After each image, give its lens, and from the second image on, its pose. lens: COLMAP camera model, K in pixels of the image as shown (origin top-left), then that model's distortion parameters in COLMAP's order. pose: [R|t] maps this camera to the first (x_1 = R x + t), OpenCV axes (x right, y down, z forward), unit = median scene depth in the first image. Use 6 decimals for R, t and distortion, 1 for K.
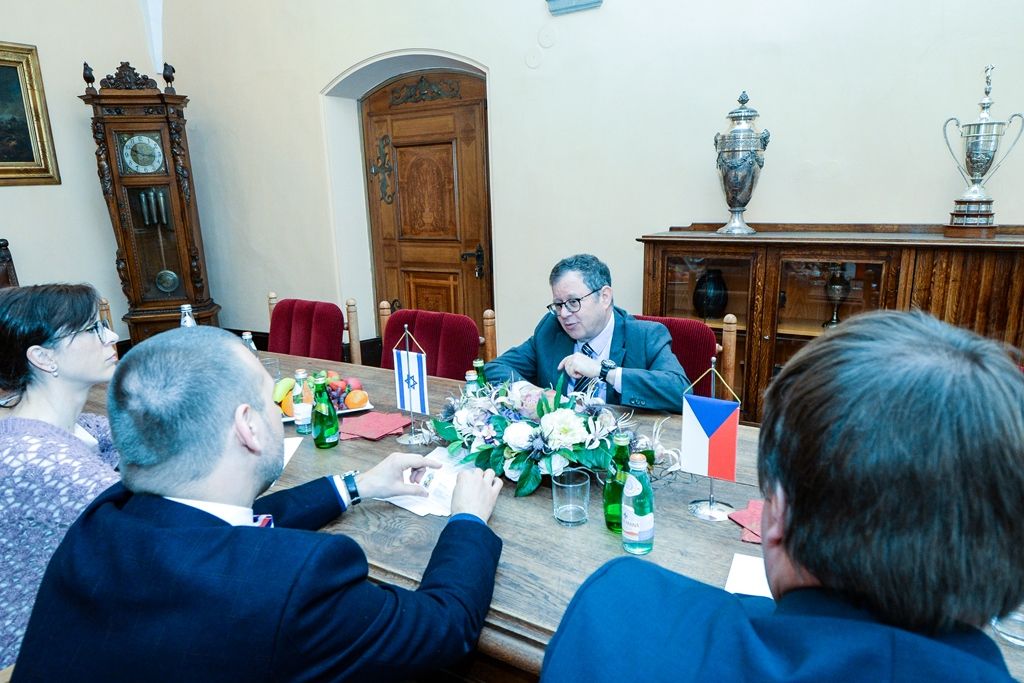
lens RADIAL K [[625.0, 0, 512.0], [0, 625.0, 341.5], [0, 0, 1]] dist [0.000076, 0.000012]
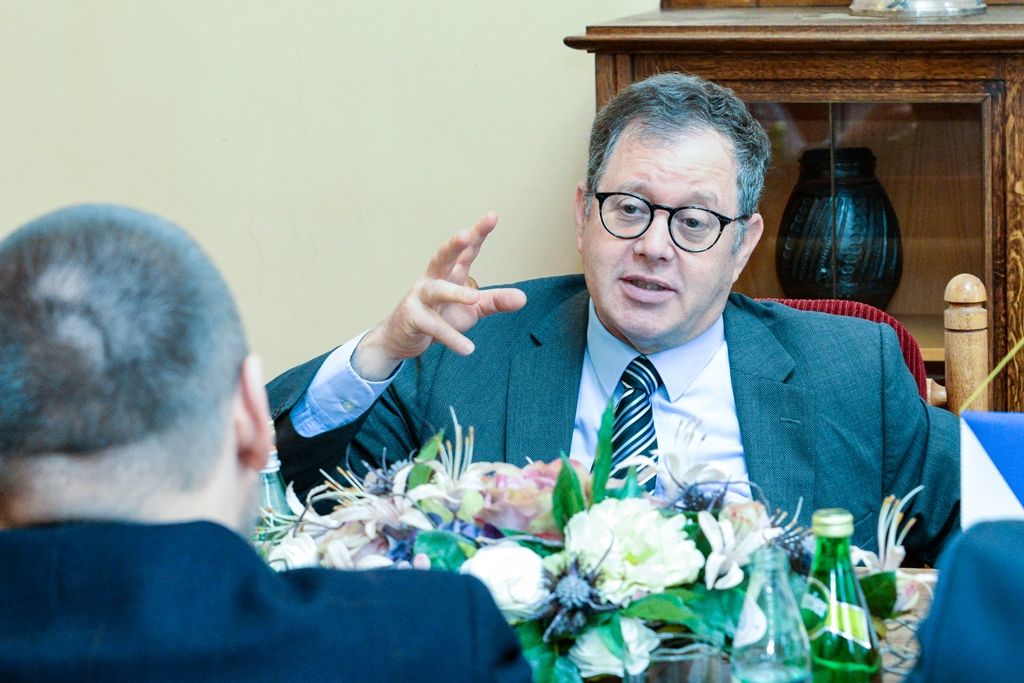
lens RADIAL K [[3747.7, 0, 512.0], [0, 3747.7, 341.5], [0, 0, 1]] dist [0.103627, 1.218872]
pose [[0.956438, -0.043173, 0.288727, -0.576876], [0.071931, 0.993364, -0.089744, 0.206687], [-0.282936, 0.106603, 0.953196, -0.979153]]
